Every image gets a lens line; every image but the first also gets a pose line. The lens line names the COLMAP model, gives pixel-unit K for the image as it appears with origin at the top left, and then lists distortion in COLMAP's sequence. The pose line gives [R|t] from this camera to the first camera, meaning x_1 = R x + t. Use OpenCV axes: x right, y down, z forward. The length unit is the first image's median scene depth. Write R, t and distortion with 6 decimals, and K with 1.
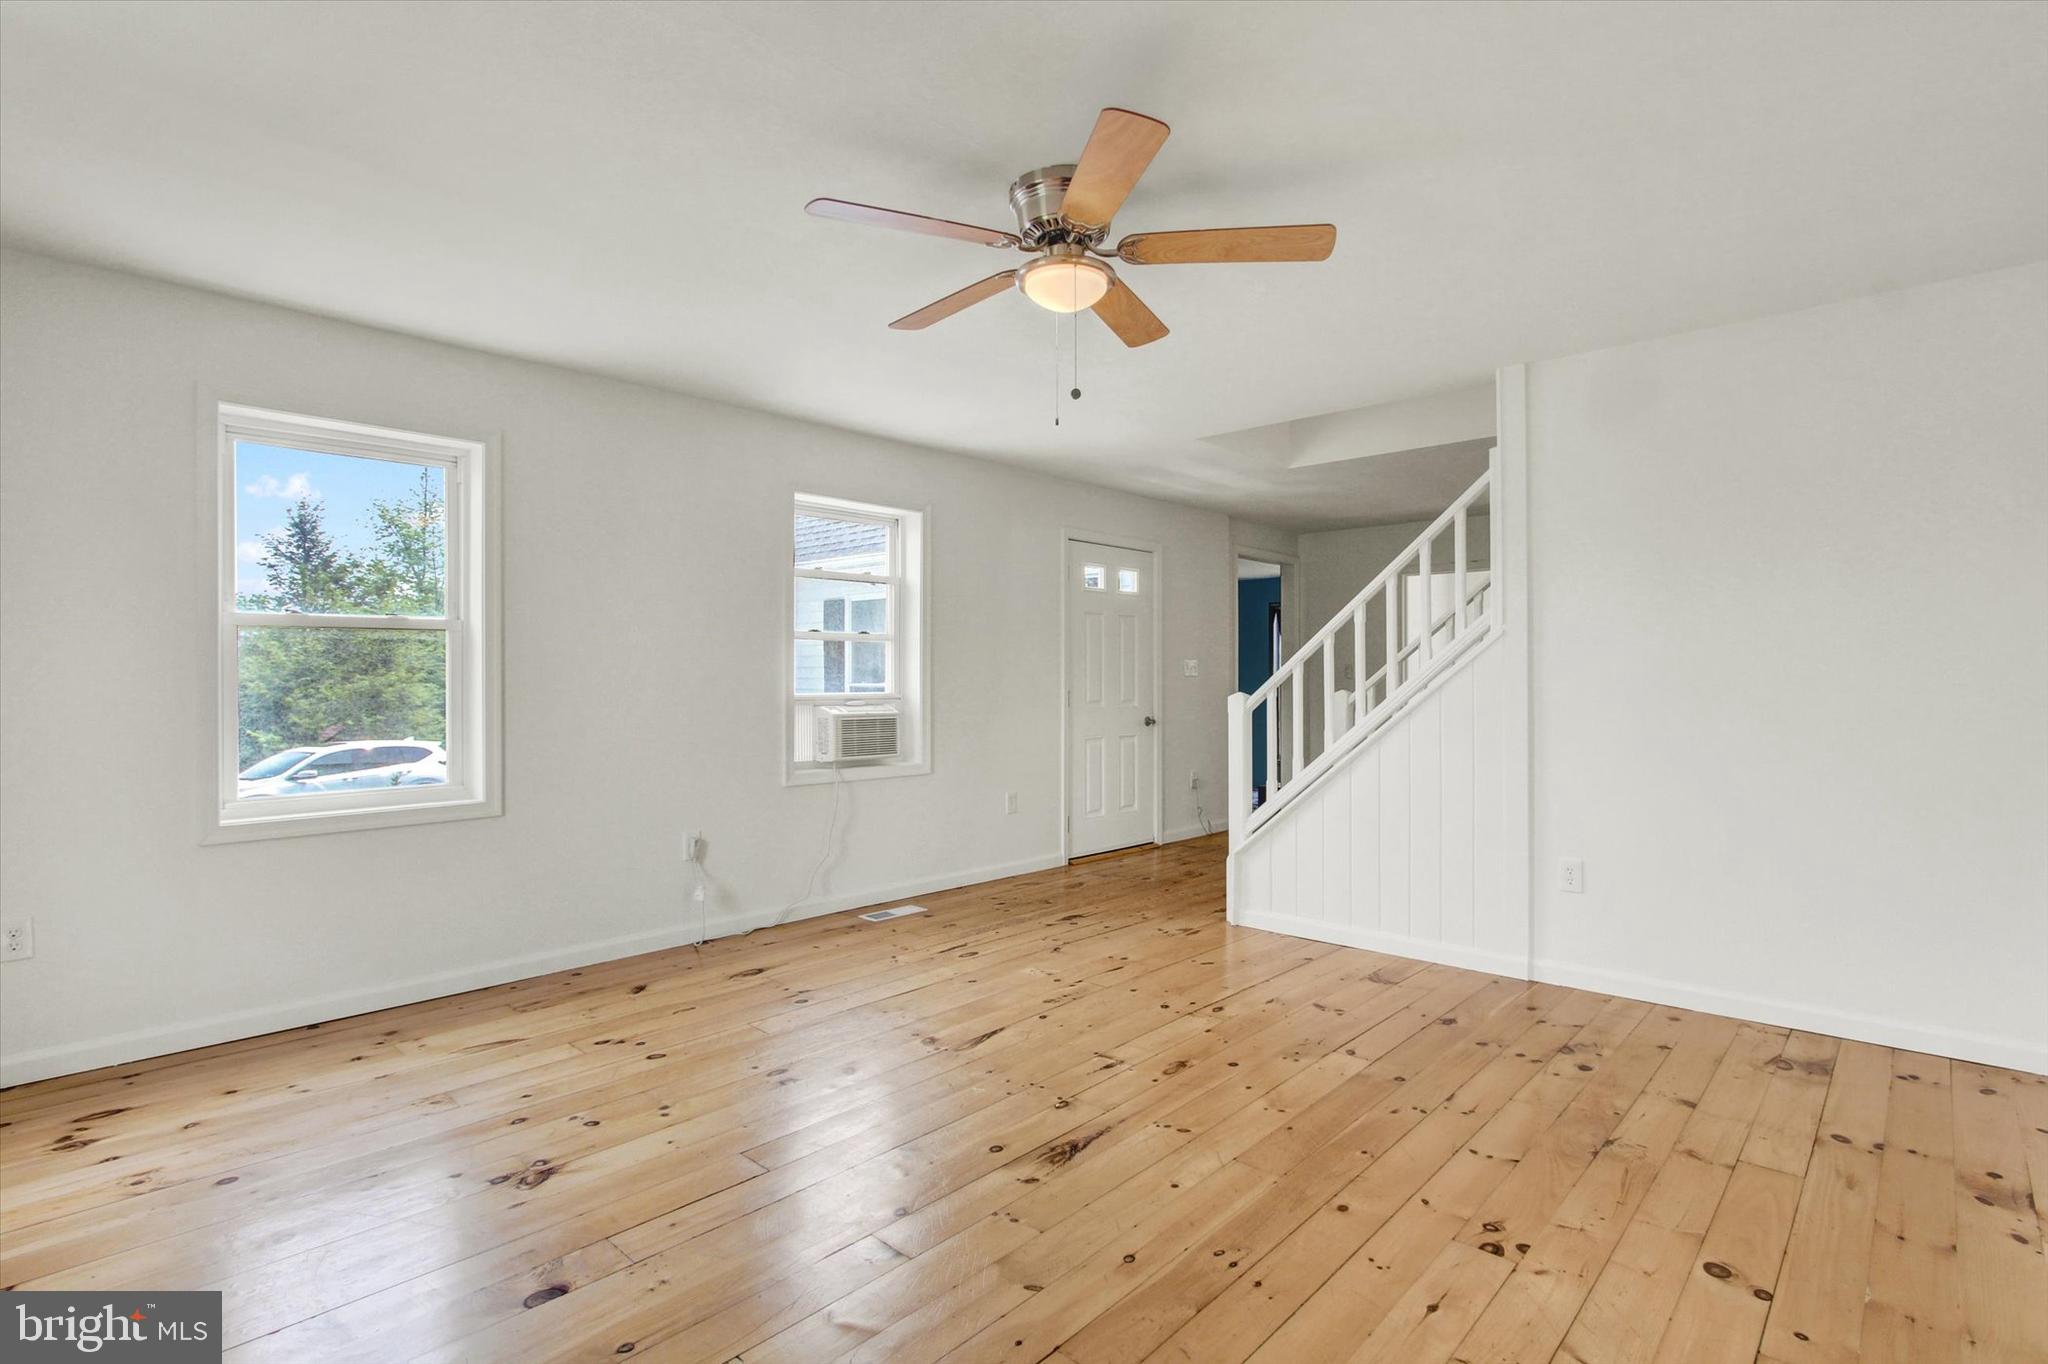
lens RADIAL K [[992.1, 0, 1033.5], [0, 992.1, 686.8], [0, 0, 1]] dist [0.003079, -0.000263]
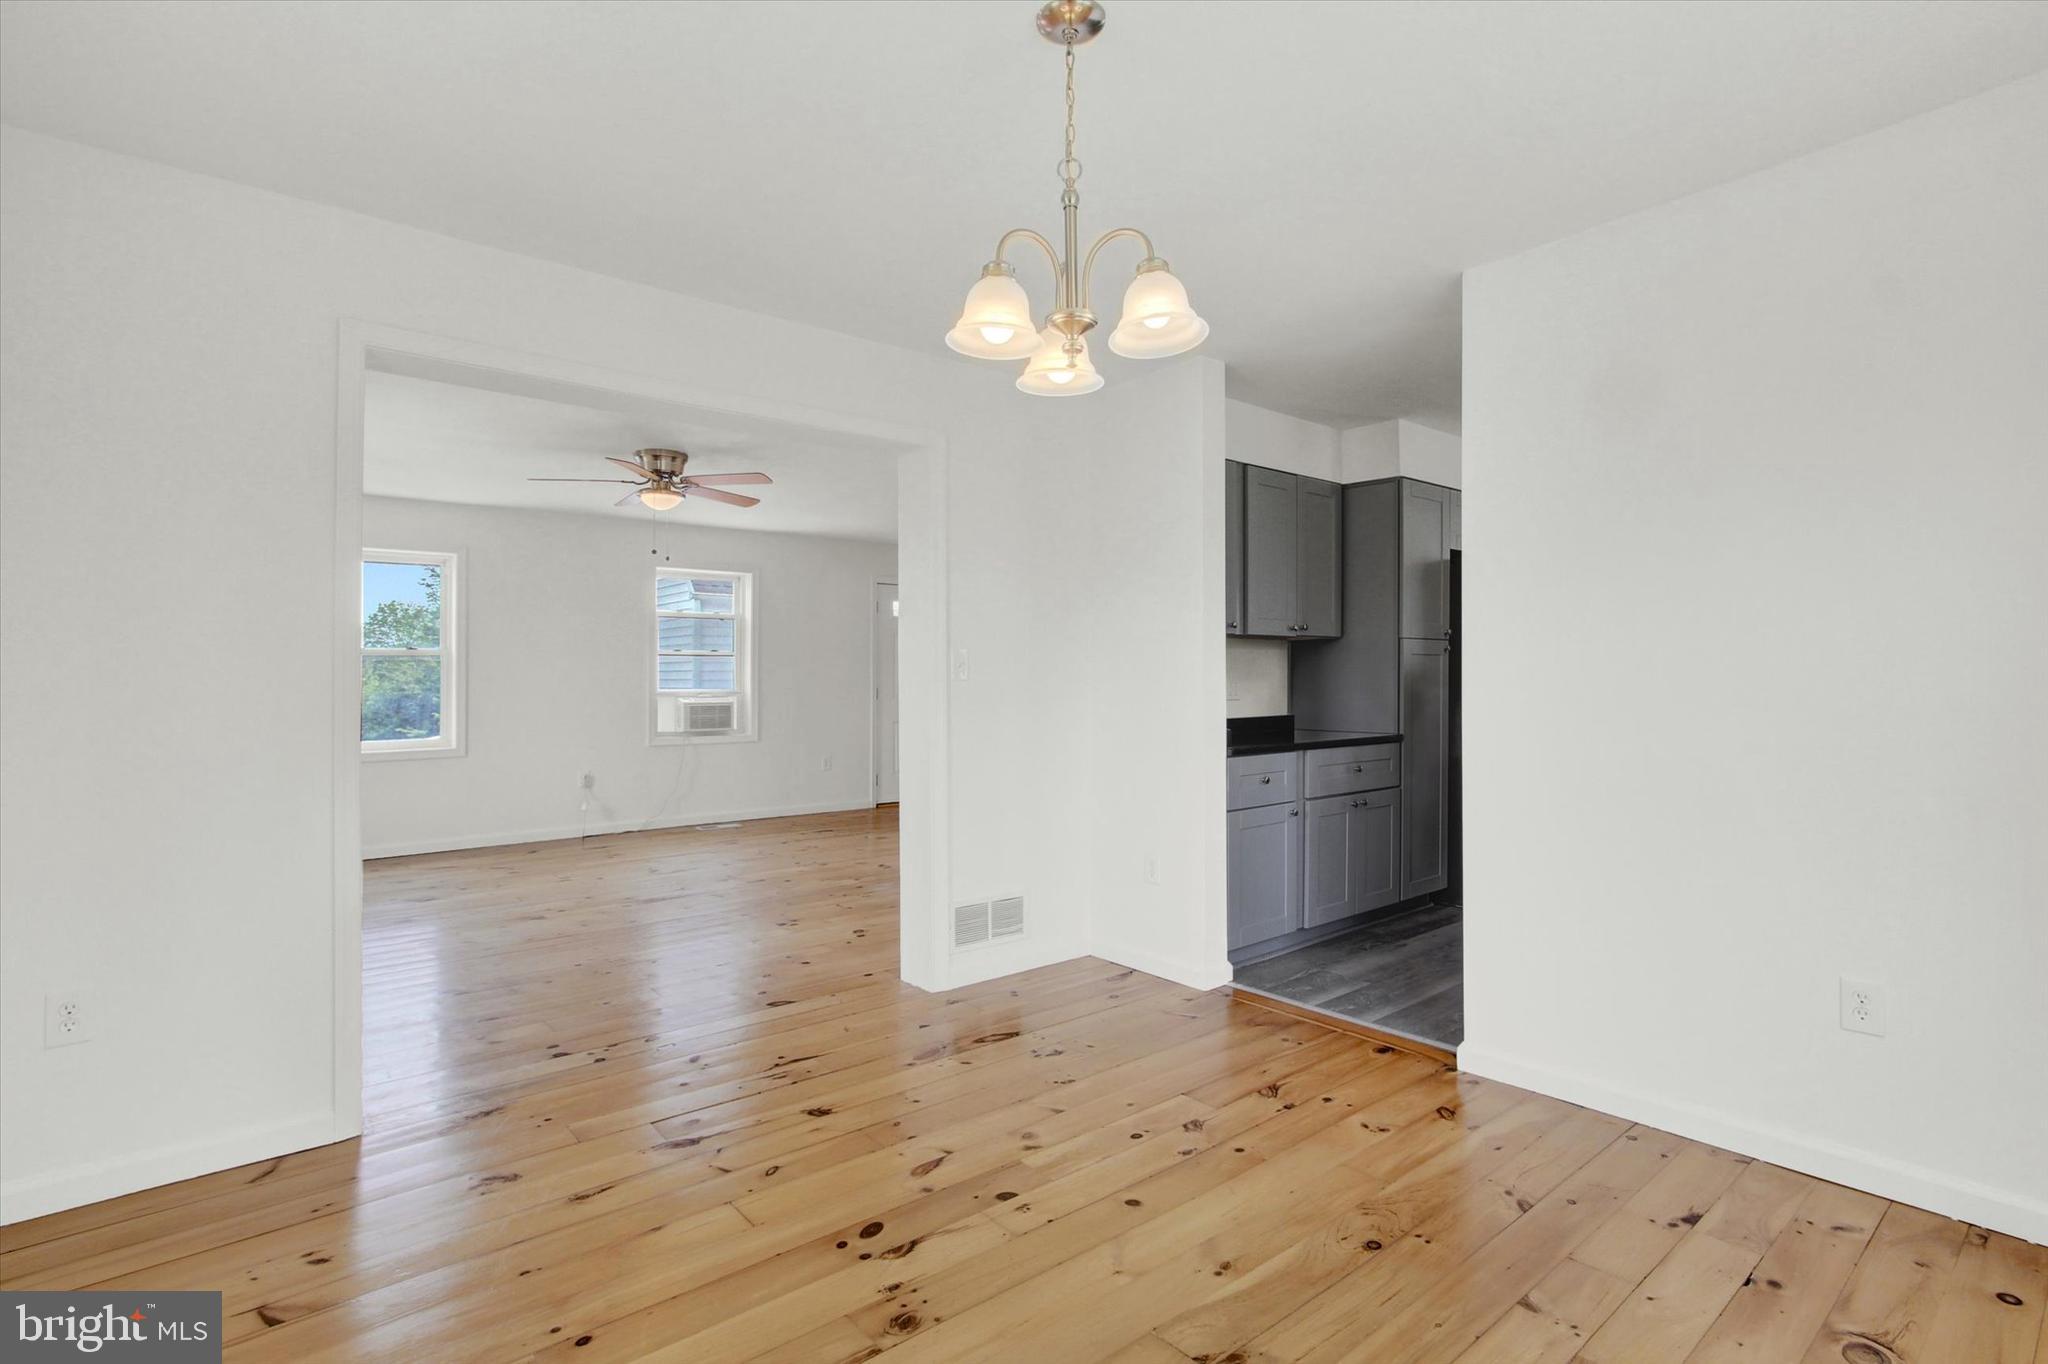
lens RADIAL K [[992.1, 0, 1014.3], [0, 992.1, 675.7], [0, 0, 1]] dist [0.003079, -0.000263]
pose [[0.988461, 0.003846, -0.151425, 0.773919], [-0.004146, 0.999990, -0.001669, -0.020797], [0.151417, 0.002277, 0.988467, -0.688565]]
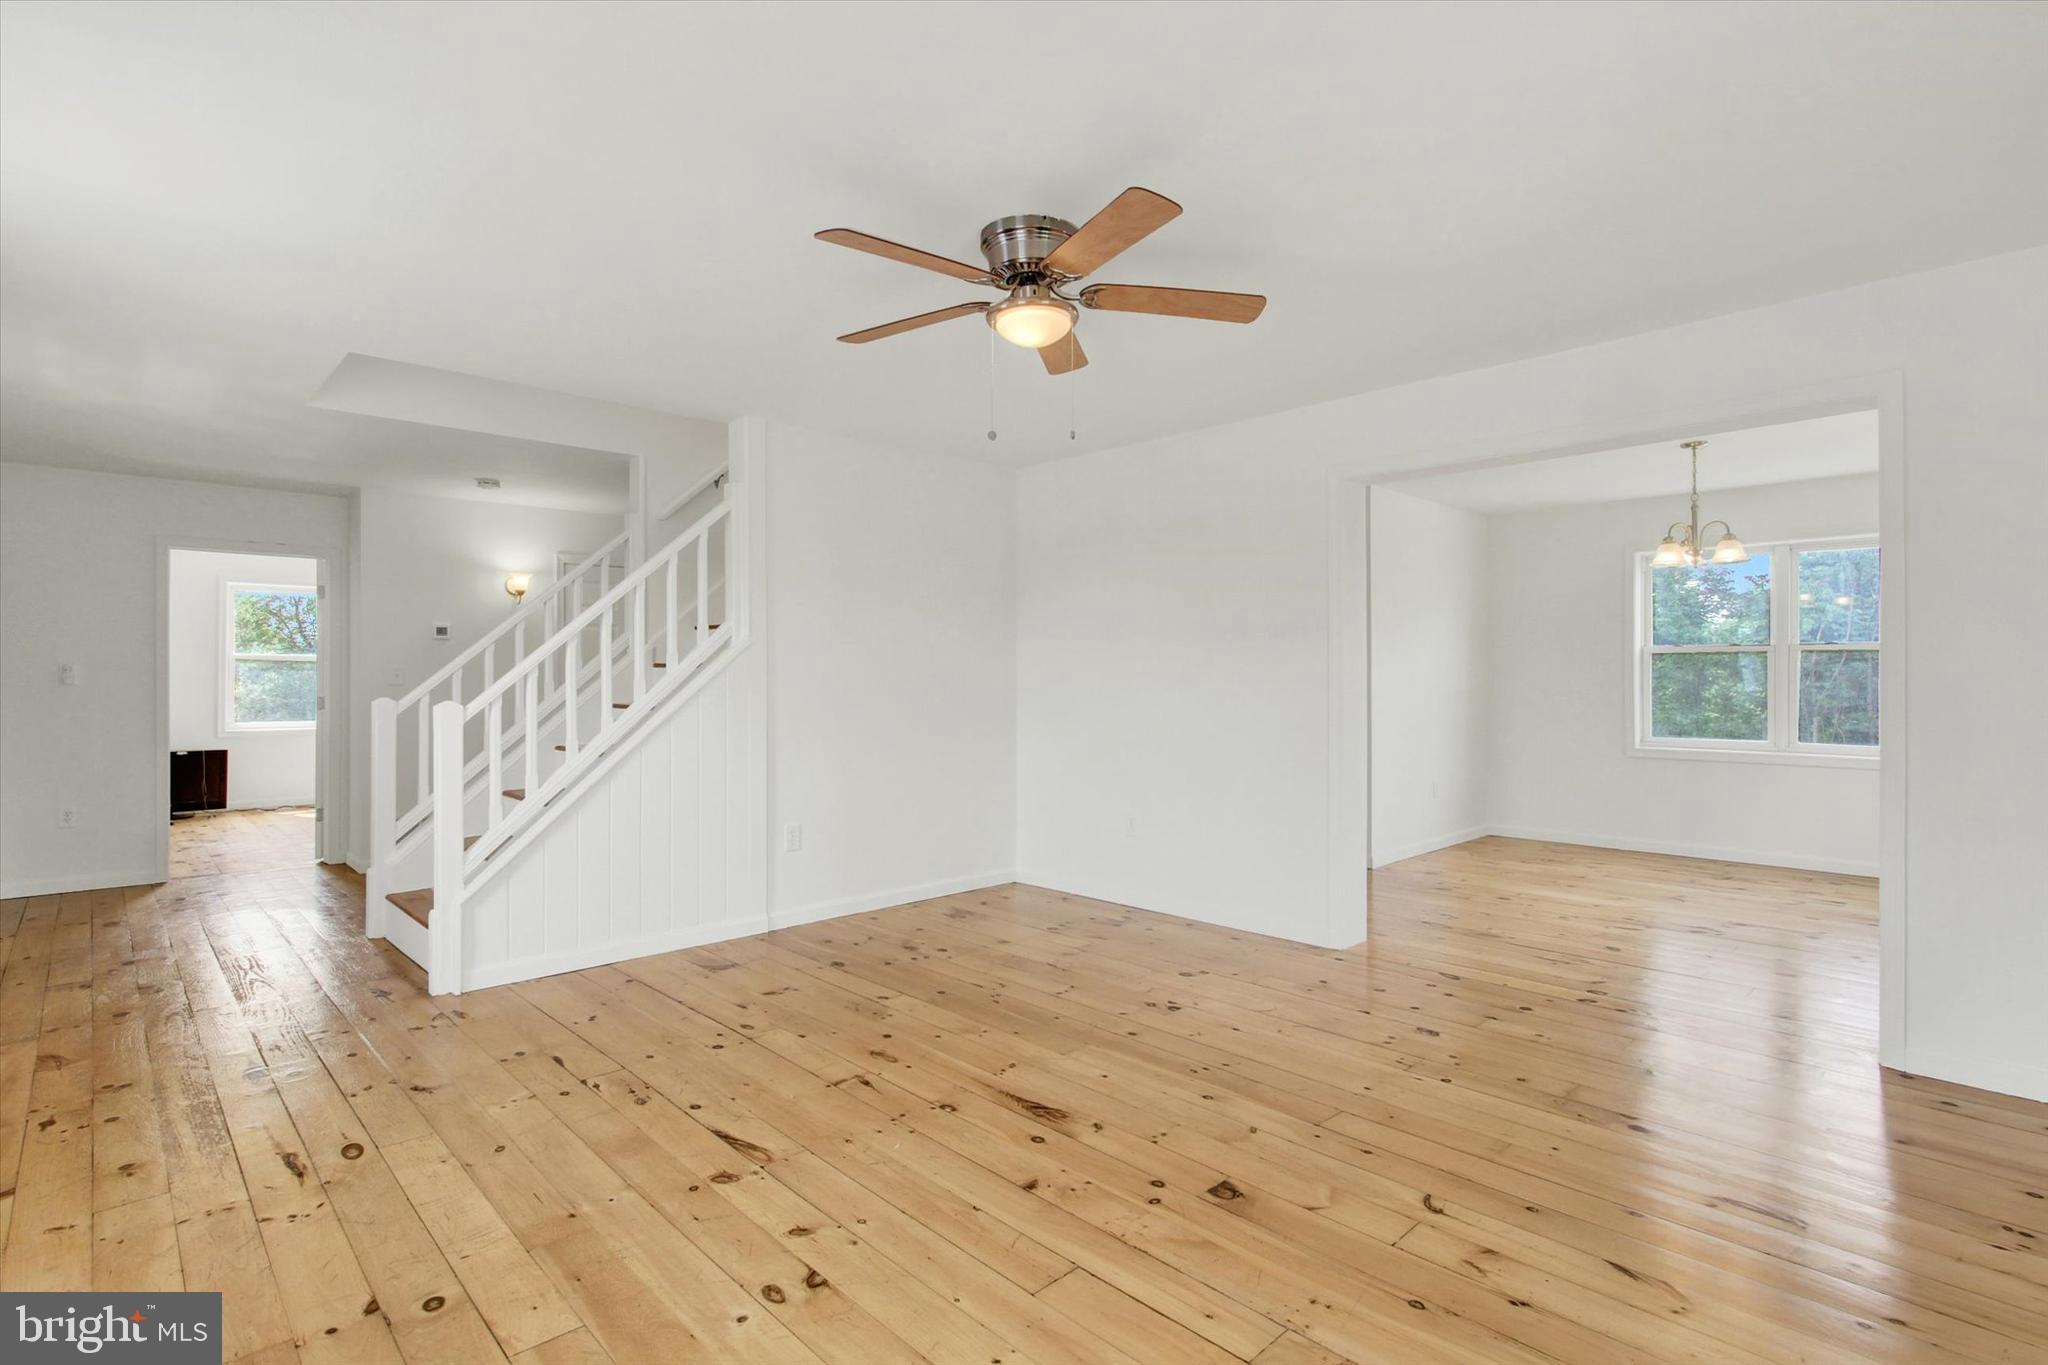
lens RADIAL K [[992.1, 0, 1021.5], [0, 992.1, 674.0], [0, 0, 1]] dist [0.003079, -0.000263]
pose [[0.061958, 0.008572, 0.998042, -0.740809], [0.011852, 0.999886, -0.009323, -0.002765], [-0.998008, 0.012407, 0.061849, 0.662649]]
